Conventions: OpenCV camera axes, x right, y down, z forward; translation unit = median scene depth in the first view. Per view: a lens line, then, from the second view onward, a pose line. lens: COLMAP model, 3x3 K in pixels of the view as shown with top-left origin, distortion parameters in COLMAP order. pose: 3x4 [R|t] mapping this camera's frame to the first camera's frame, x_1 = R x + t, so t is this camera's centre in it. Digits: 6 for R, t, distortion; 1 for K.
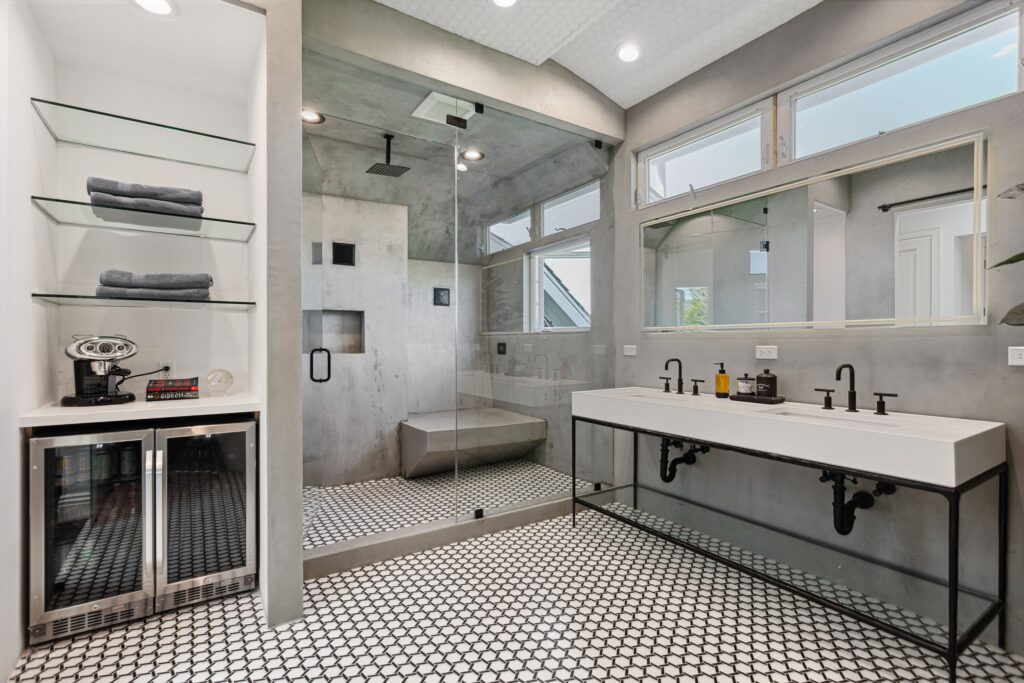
lens RADIAL K [[477.4, 0, 510.5], [0, 477.4, 342.4], [0, 0, 1]] dist [-0.022322, 0.018787]
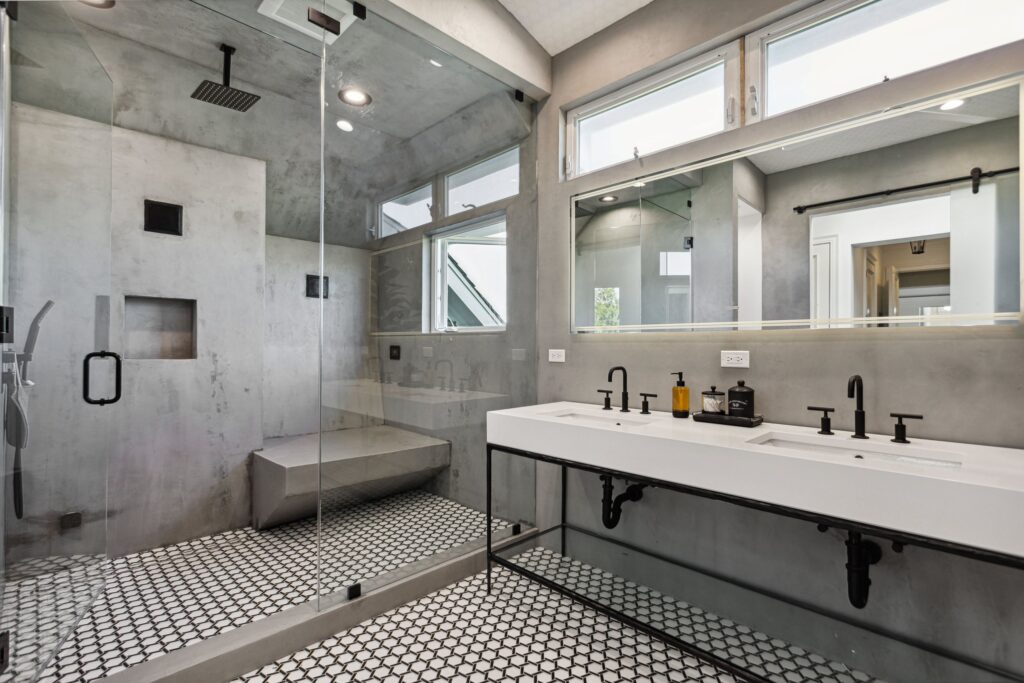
lens RADIAL K [[477.4, 0, 510.5], [0, 477.4, 342.4], [0, 0, 1]] dist [-0.022322, 0.018787]
pose [[0.978650, 0.006789, 0.205420, 0.009550], [-0.005242, 0.999954, -0.008073, 0.001413], [-0.205466, 0.006824, 0.978641, 0.218682]]
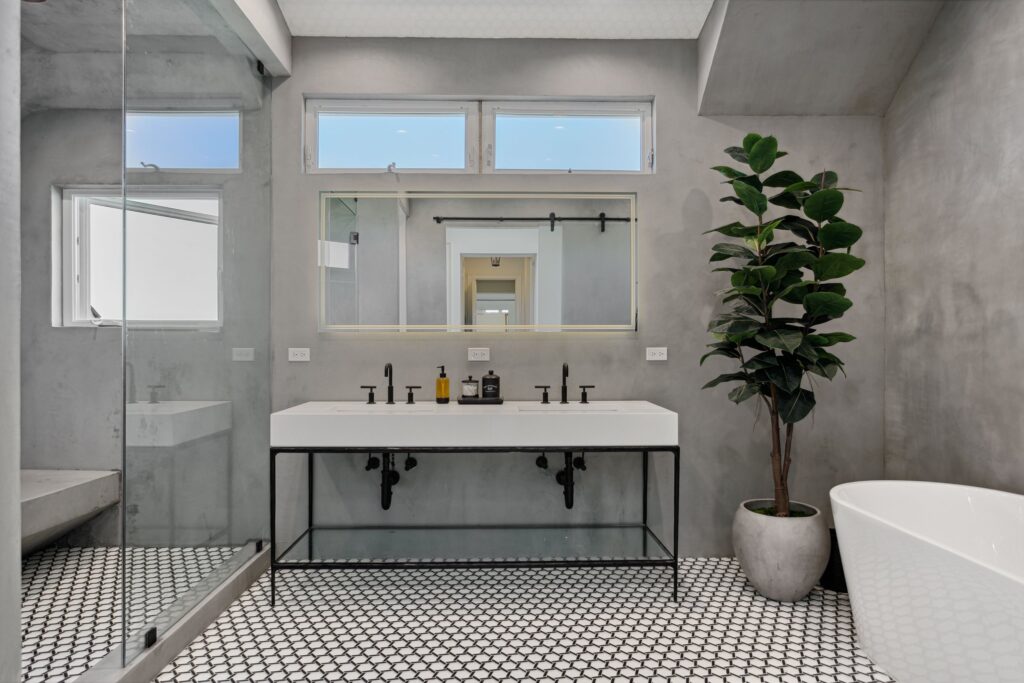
lens RADIAL K [[607.4, 0, 512.0], [0, 607.4, 341.5], [0, 0, 1]] dist [-0.001111, -0.000162]
pose [[0.525818, 0.009826, 0.850540, -0.371064], [-0.002353, 0.999946, -0.010097, 0.004735], [-0.850594, 0.003308, 0.525813, 0.187657]]
